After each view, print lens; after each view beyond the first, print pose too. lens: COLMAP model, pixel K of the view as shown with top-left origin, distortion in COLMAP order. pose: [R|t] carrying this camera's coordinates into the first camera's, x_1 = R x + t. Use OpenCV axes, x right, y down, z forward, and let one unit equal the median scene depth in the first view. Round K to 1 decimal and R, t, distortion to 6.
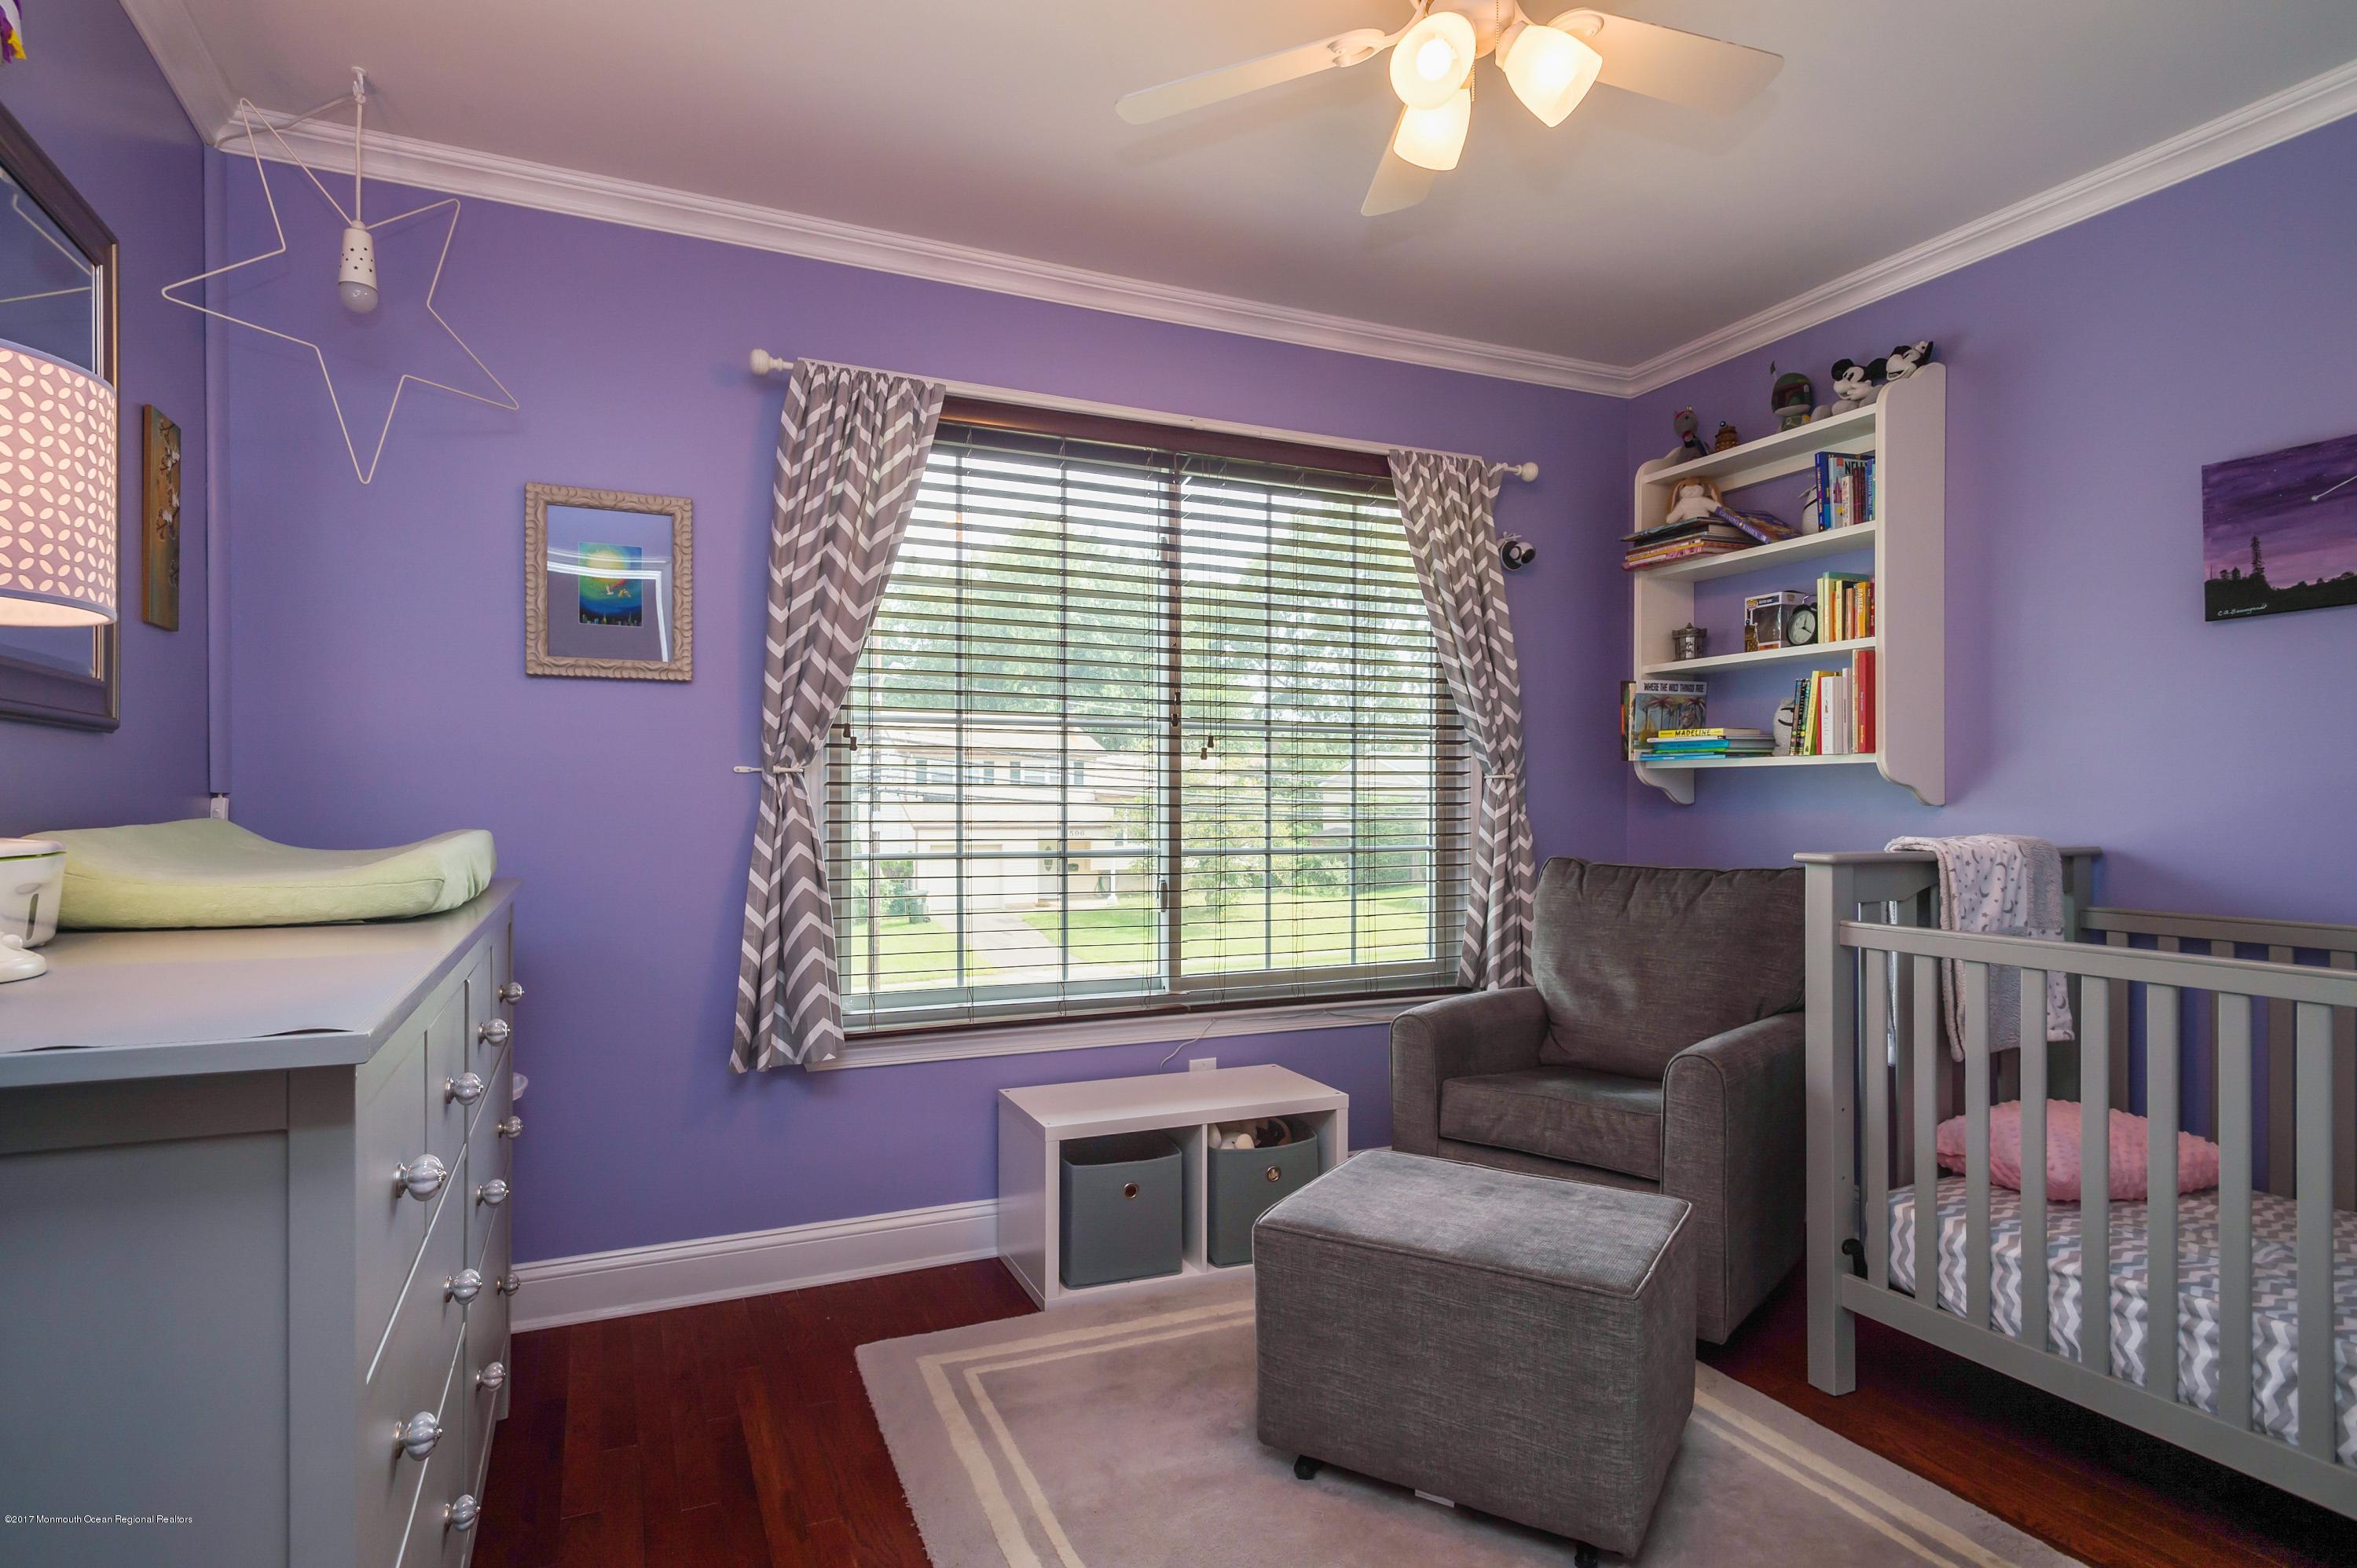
lens RADIAL K [[1228.0, 0, 1163.7], [0, 1228.0, 795.0], [0, 0, 1]] dist [0.004161, 0.000605]
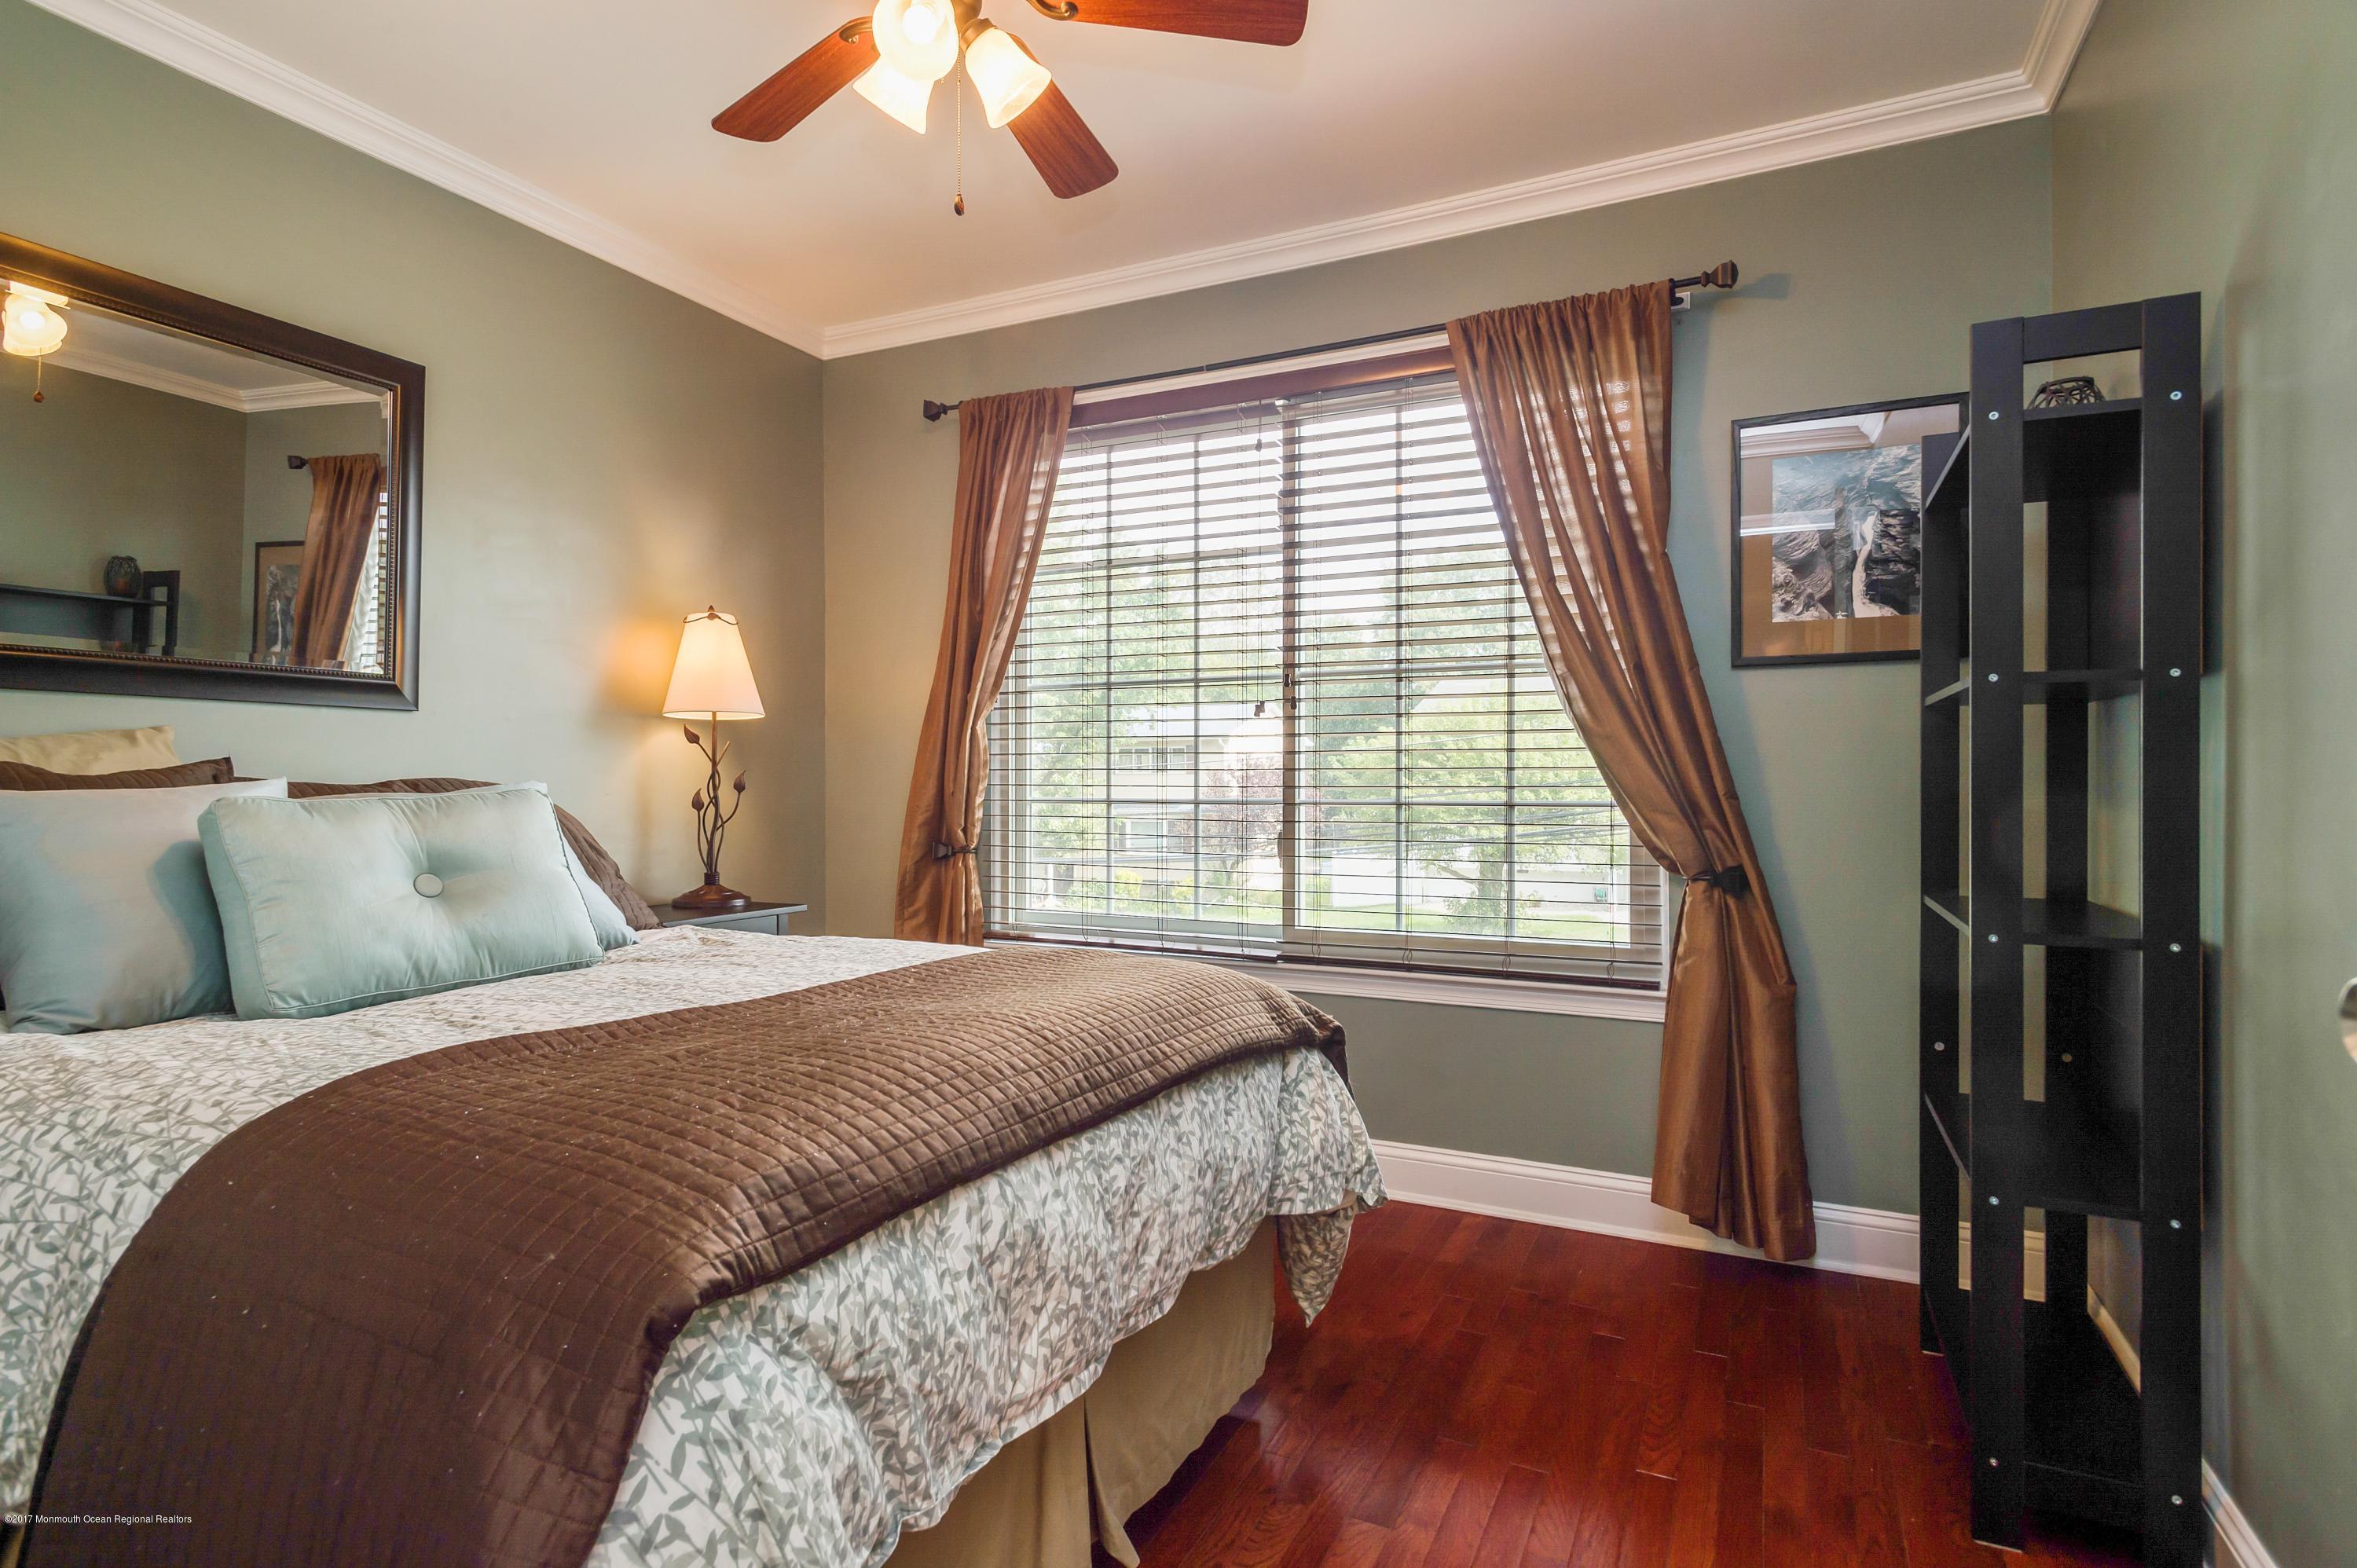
lens RADIAL K [[1201.5, 0, 1175.1], [0, 1201.5, 733.7], [0, 0, 1]] dist [0.000841, 0.000098]
pose [[0.634290, -0.021325, -0.772801, 0.707105], [0.016895, 0.999763, -0.013721, 0.004258], [0.772910, -0.004353, 0.634501, 0.317289]]
